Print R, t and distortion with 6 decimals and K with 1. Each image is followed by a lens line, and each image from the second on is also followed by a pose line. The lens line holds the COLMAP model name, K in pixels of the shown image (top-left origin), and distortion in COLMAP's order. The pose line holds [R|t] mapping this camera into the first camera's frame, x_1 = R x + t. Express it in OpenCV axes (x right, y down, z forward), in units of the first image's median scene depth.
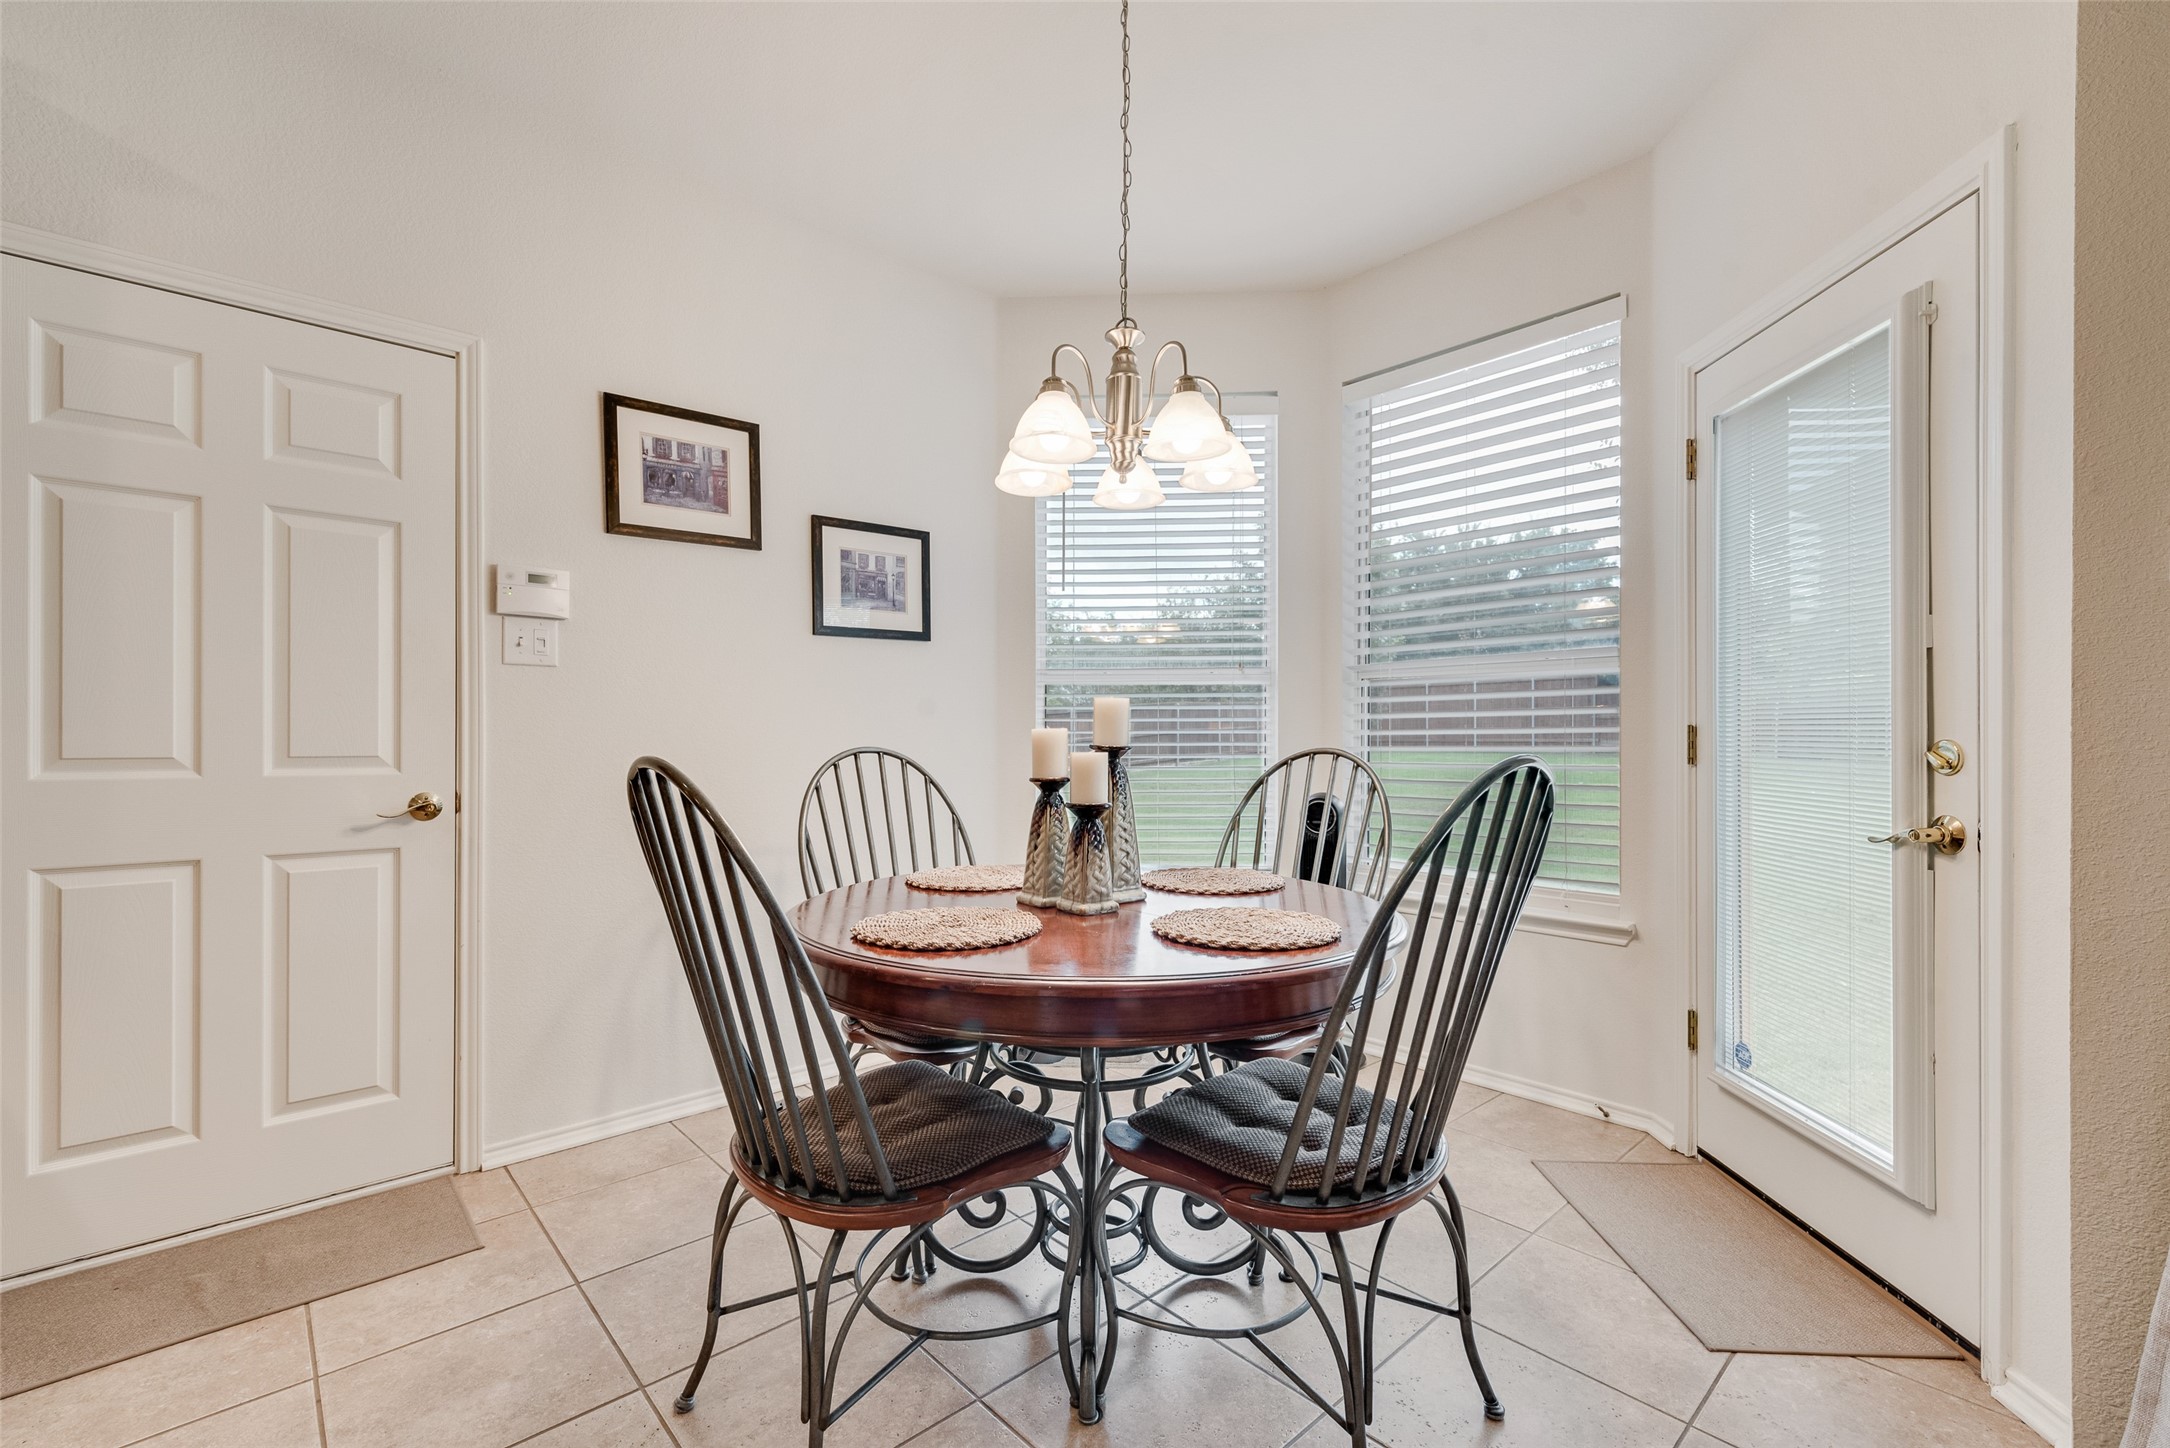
lens RADIAL K [[921.7, 0, 1073.0], [0, 921.7, 744.2], [0, 0, 1]] dist [0.000443, -0.000236]
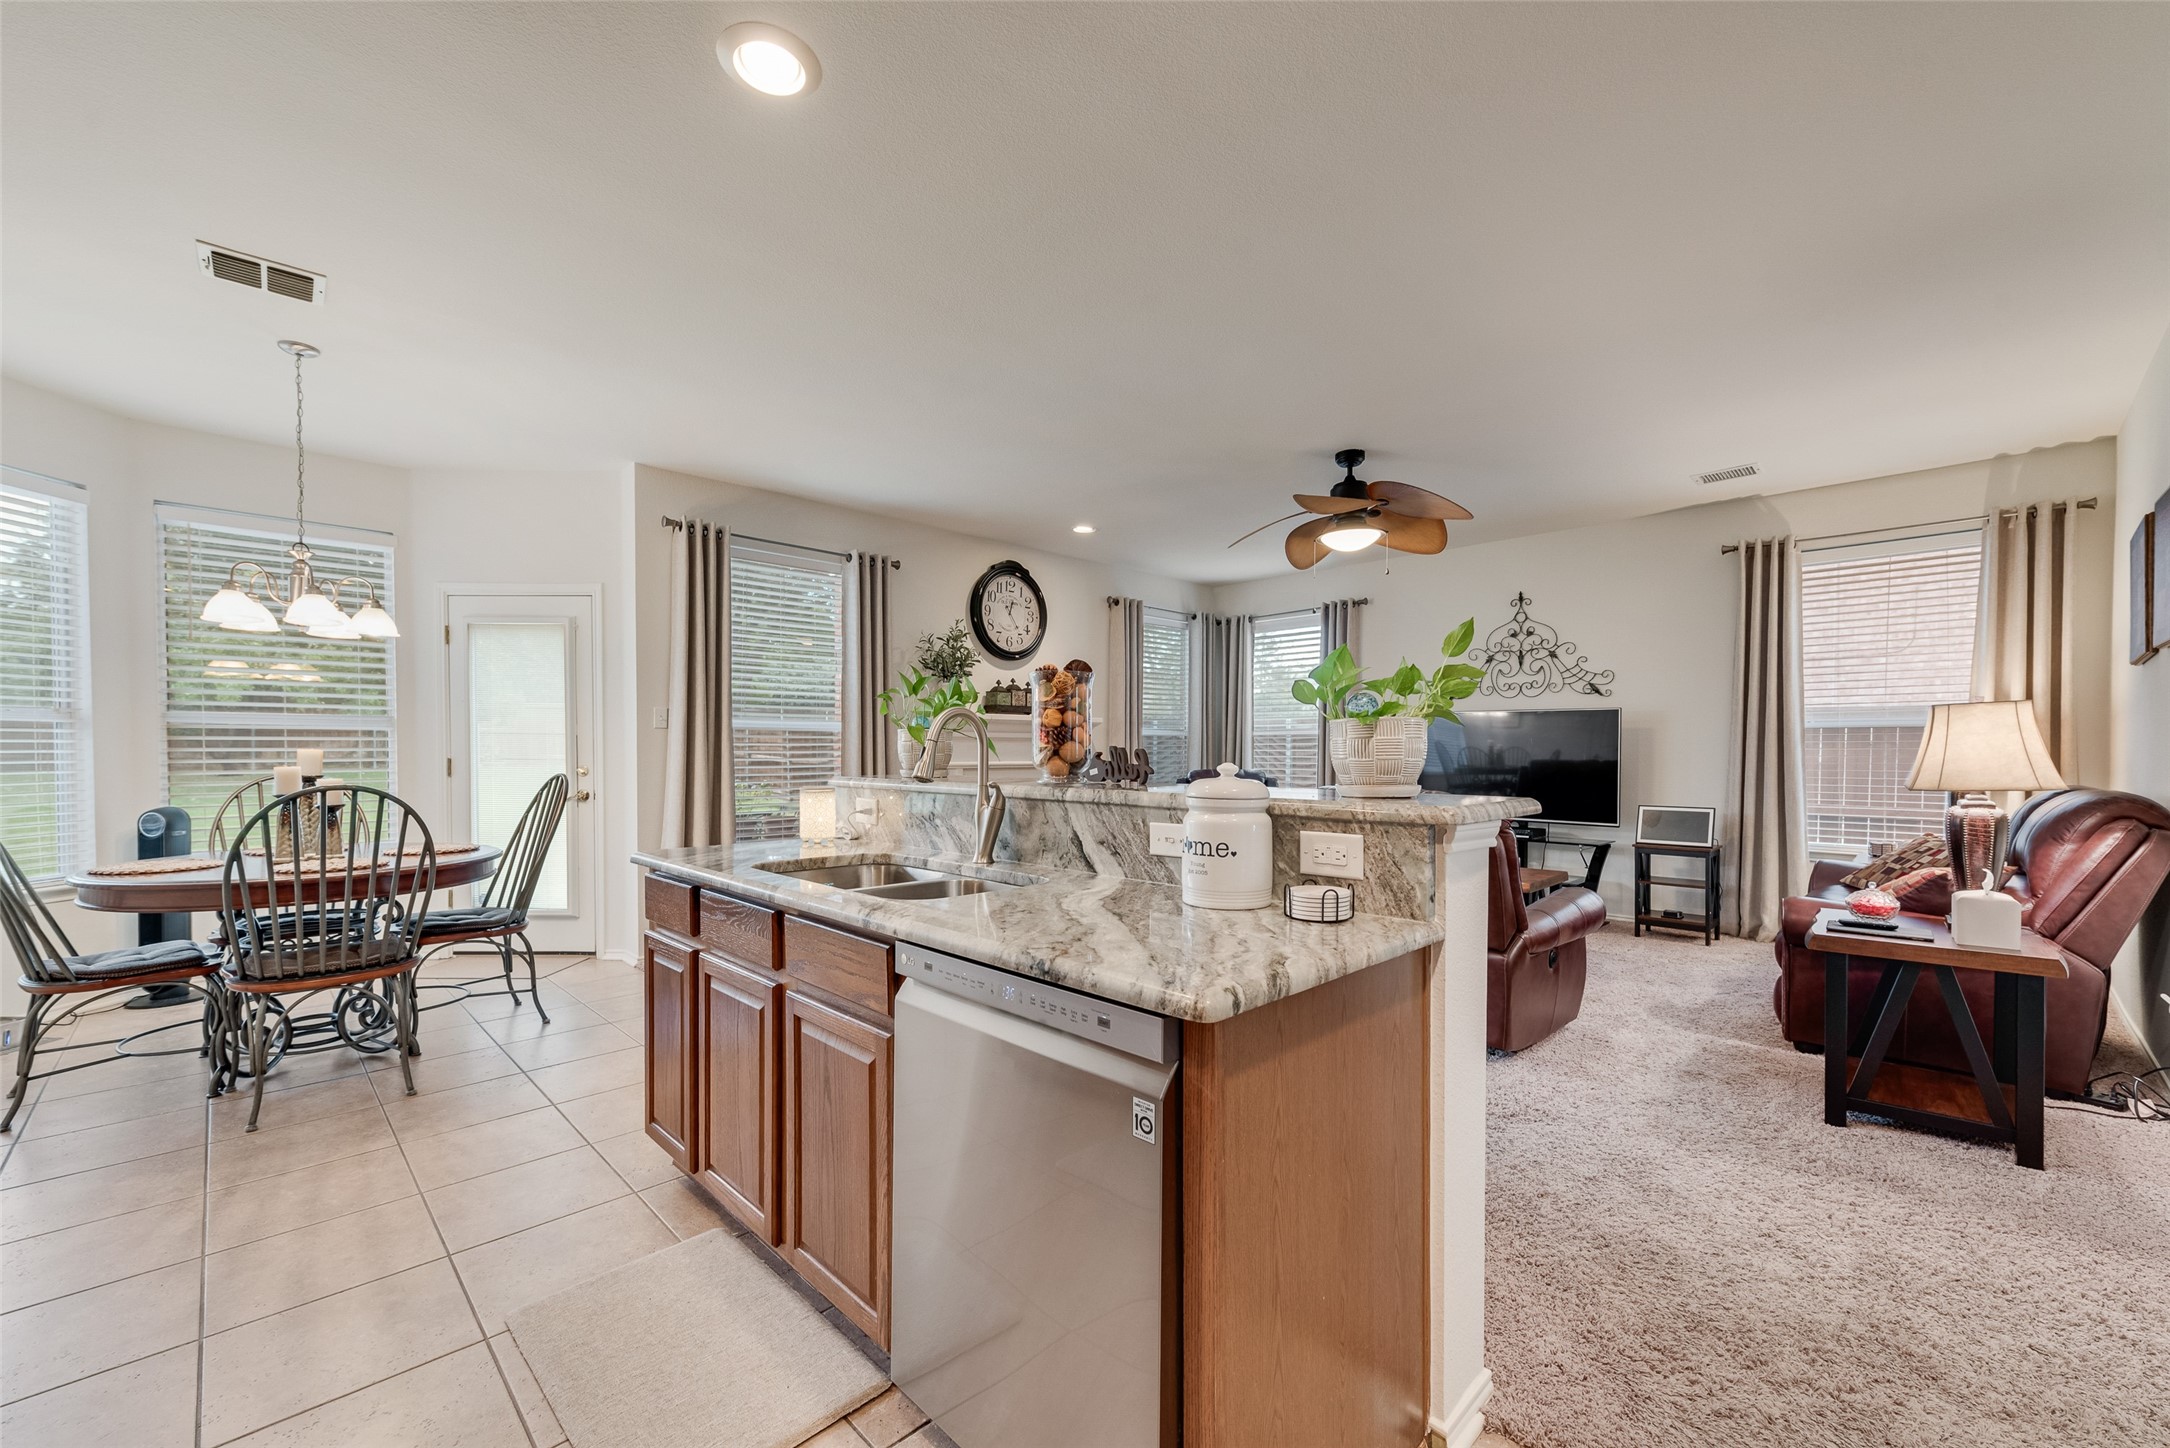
lens RADIAL K [[852.4, 0, 1088.2], [0, 852.4, 770.2], [0, 0, 1]] dist [0.016203, -0.004069]
pose [[-0.044827, -0.022408, 0.998743, -1.585880], [0.002176, 0.999744, 0.022528, -0.038725], [-0.998992, 0.003183, -0.044767, -0.455817]]
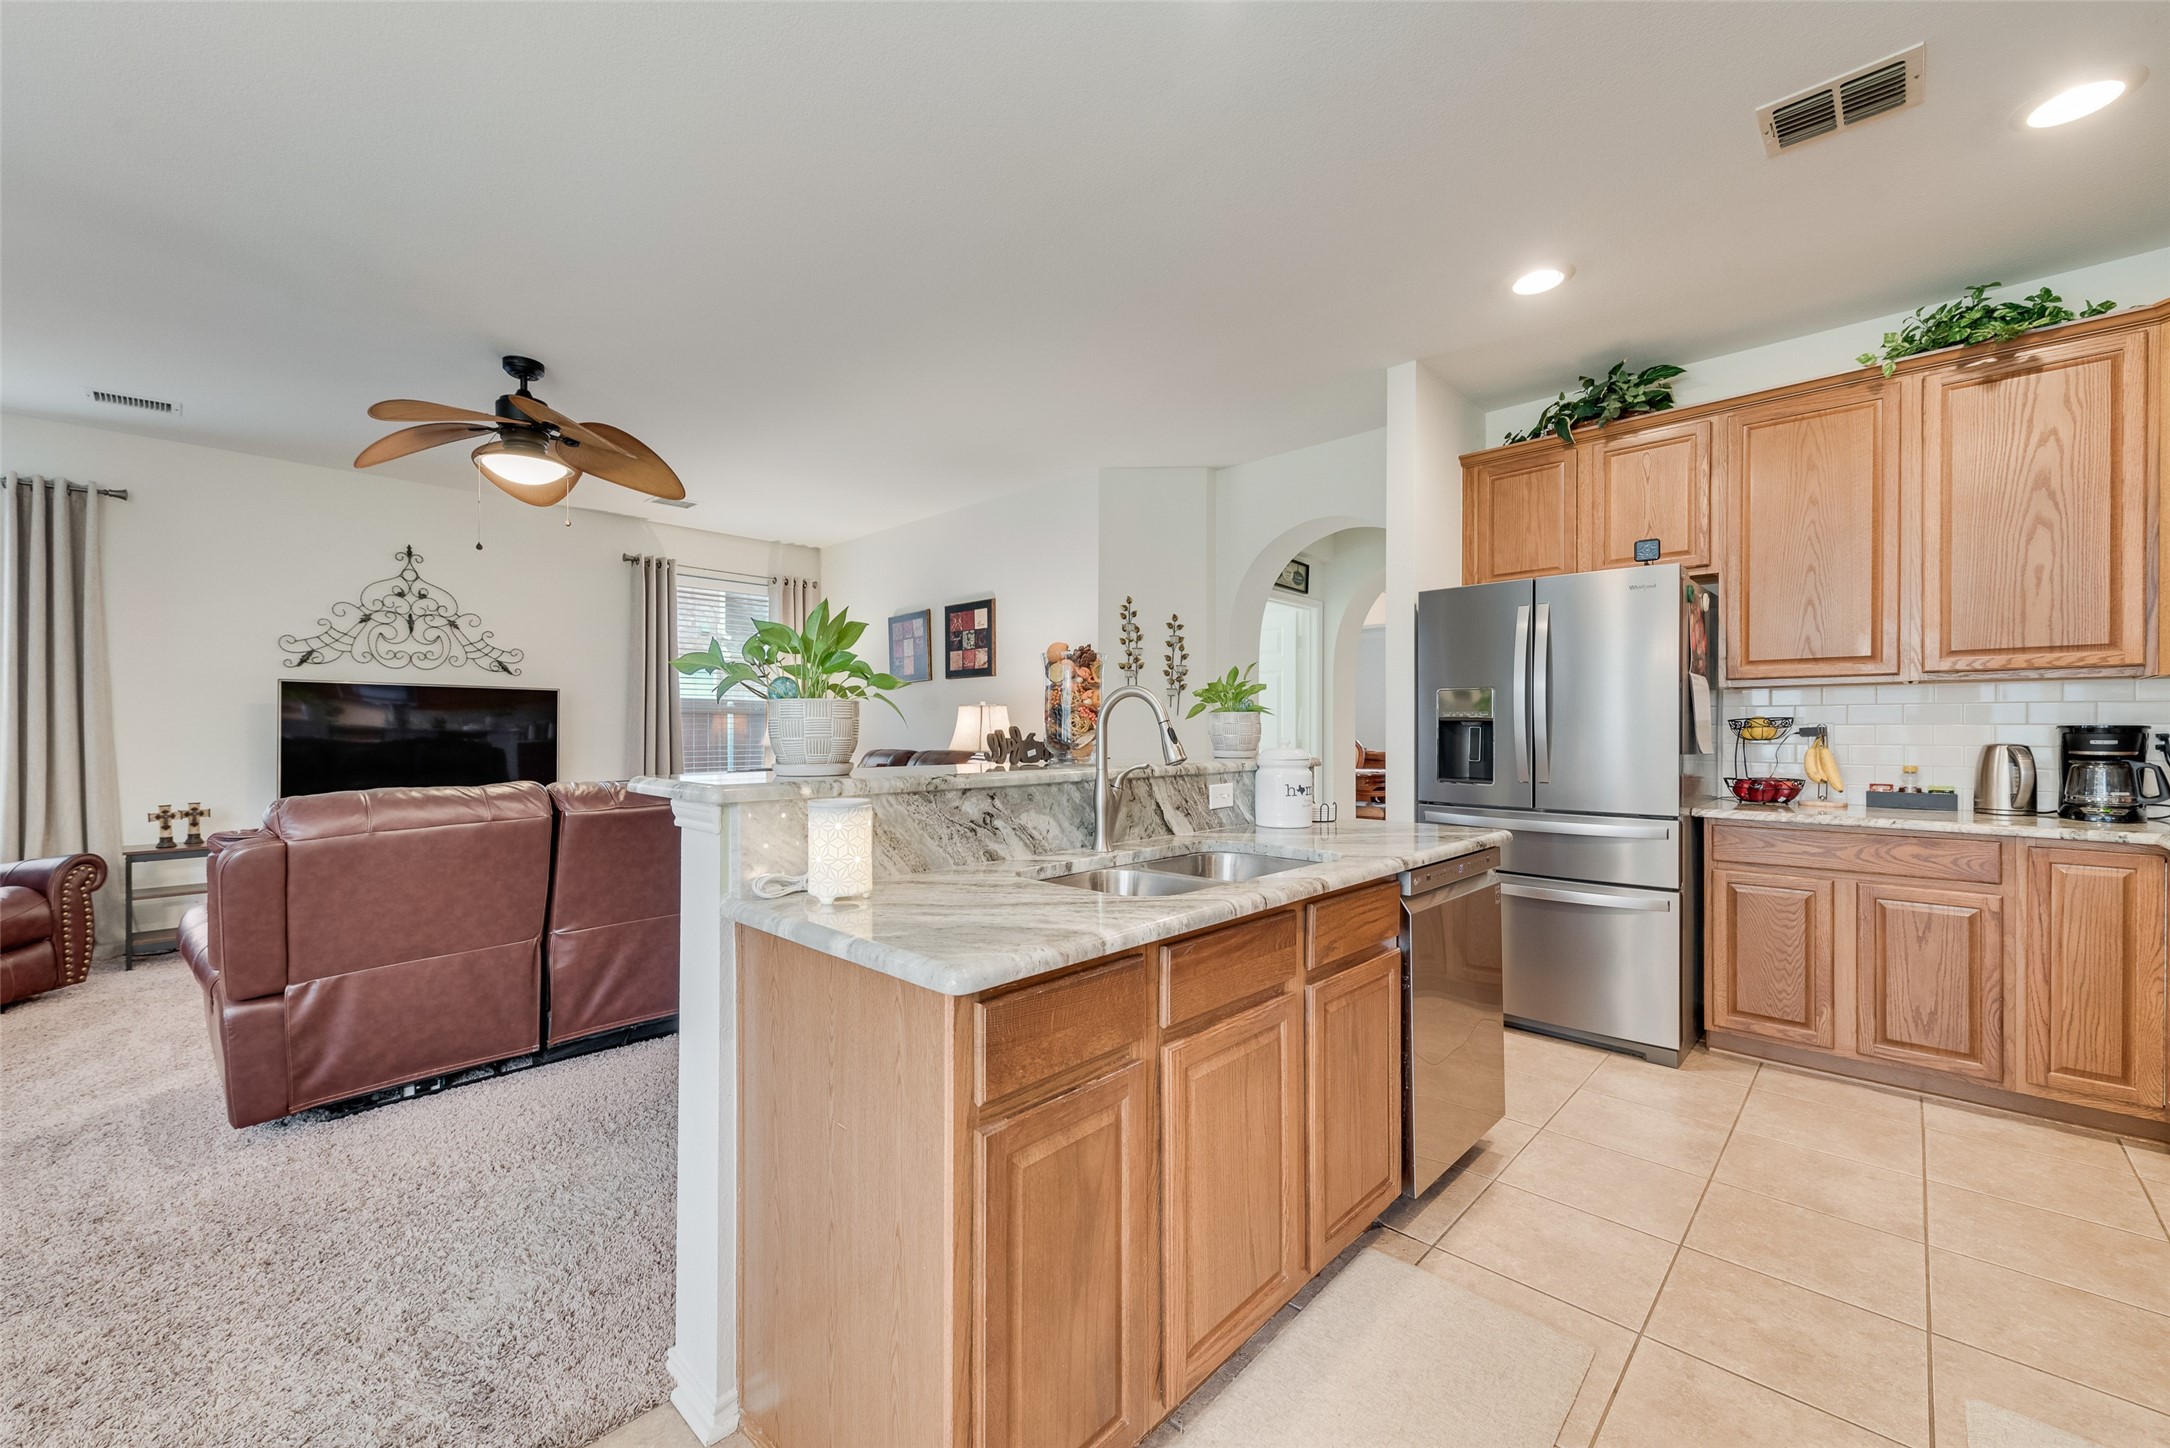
lens RADIAL K [[852.4, 0, 1083.6], [0, 852.4, 731.9], [0, 0, 1]] dist [0.016203, -0.004069]
pose [[-0.997314, 0.002994, -0.073186, -0.488137], [0.002580, 0.999980, 0.005749, -0.045607], [0.073202, 0.005545, -0.997302, 0.567099]]
